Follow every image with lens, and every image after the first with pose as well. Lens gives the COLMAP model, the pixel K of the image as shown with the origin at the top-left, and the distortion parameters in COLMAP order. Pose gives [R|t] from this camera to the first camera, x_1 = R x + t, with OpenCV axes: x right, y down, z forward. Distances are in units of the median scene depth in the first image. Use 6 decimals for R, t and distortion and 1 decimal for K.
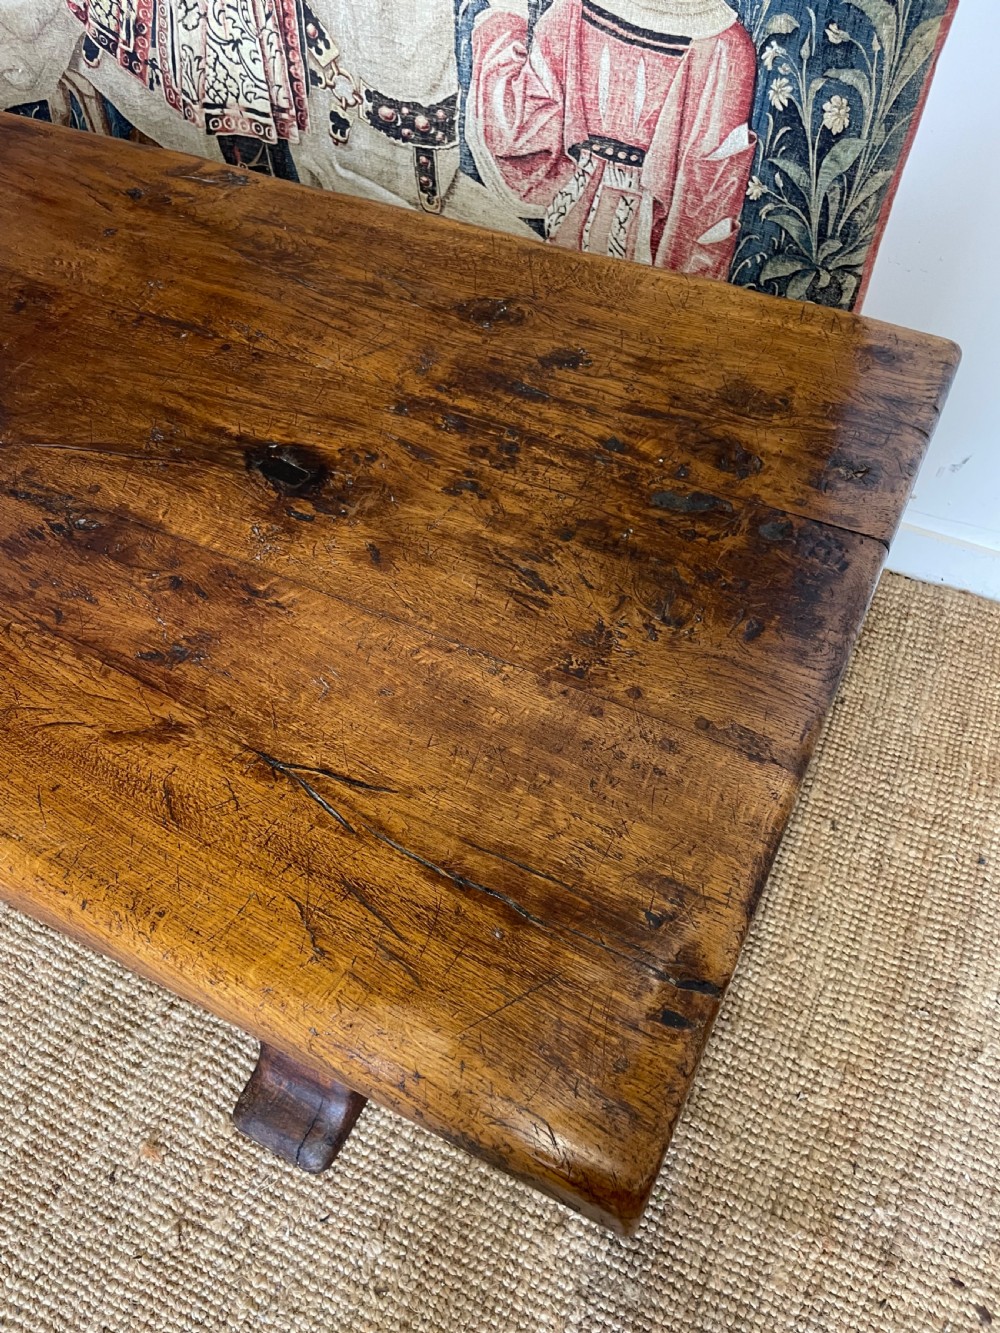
lens RADIAL K [[1026.7, 0, 486.2], [0, 1026.7, 684.3], [0, 0, 1]] dist [0.082143, -0.124209]
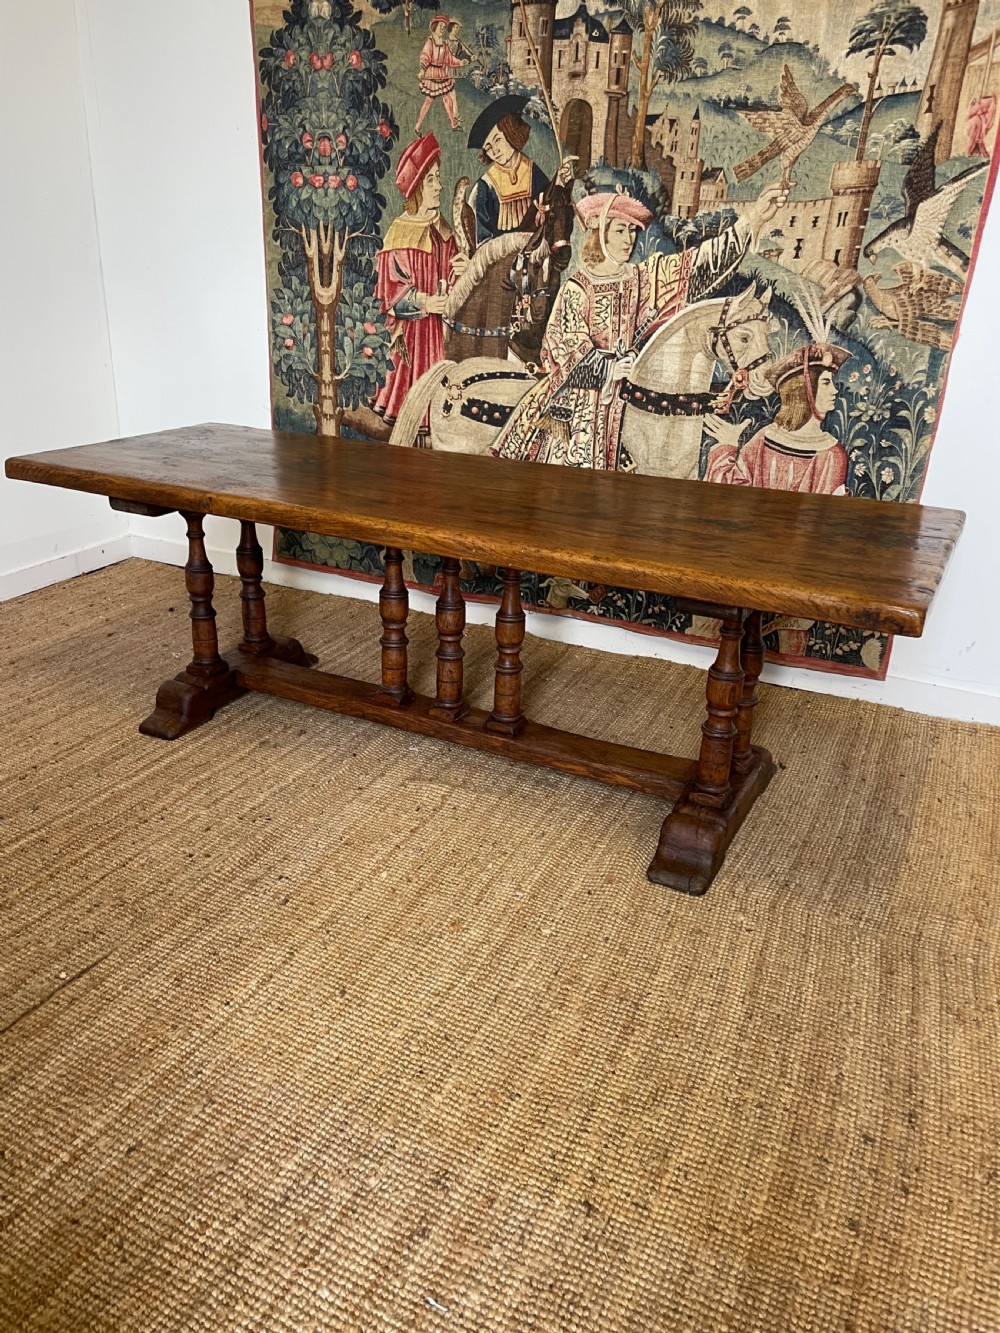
lens RADIAL K [[1031.3, 0, 476.9], [0, 1031.3, 678.4], [0, 0, 1]] dist [0.055329, -0.051978]
pose [[0.999151, 0.040410, -0.007968, -0.532101], [-0.039233, 0.874866, -0.482774, 0.987661], [-0.012538, 0.482677, 0.875709, -0.778310]]
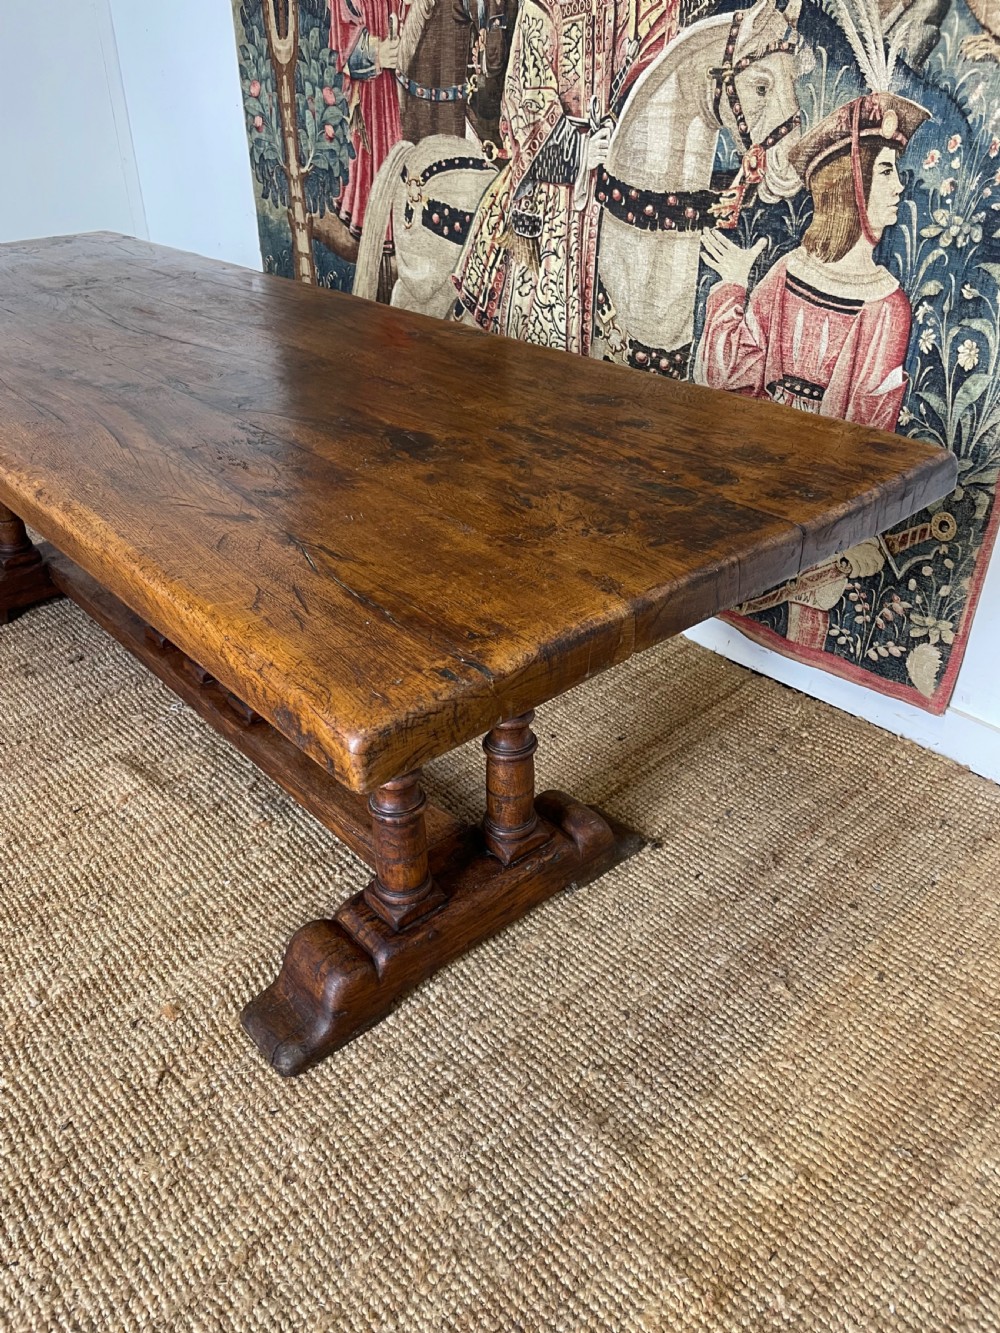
lens RADIAL K [[1026.7, 0, 487.9], [0, 1026.7, 680.1], [0, 0, 1]] dist [0.082143, -0.124209]
pose [[0.920987, 0.201028, -0.333723, 0.306312], [-0.300752, 0.911364, -0.281007, 0.311072], [0.247652, 0.359171, 0.899813, -0.095894]]
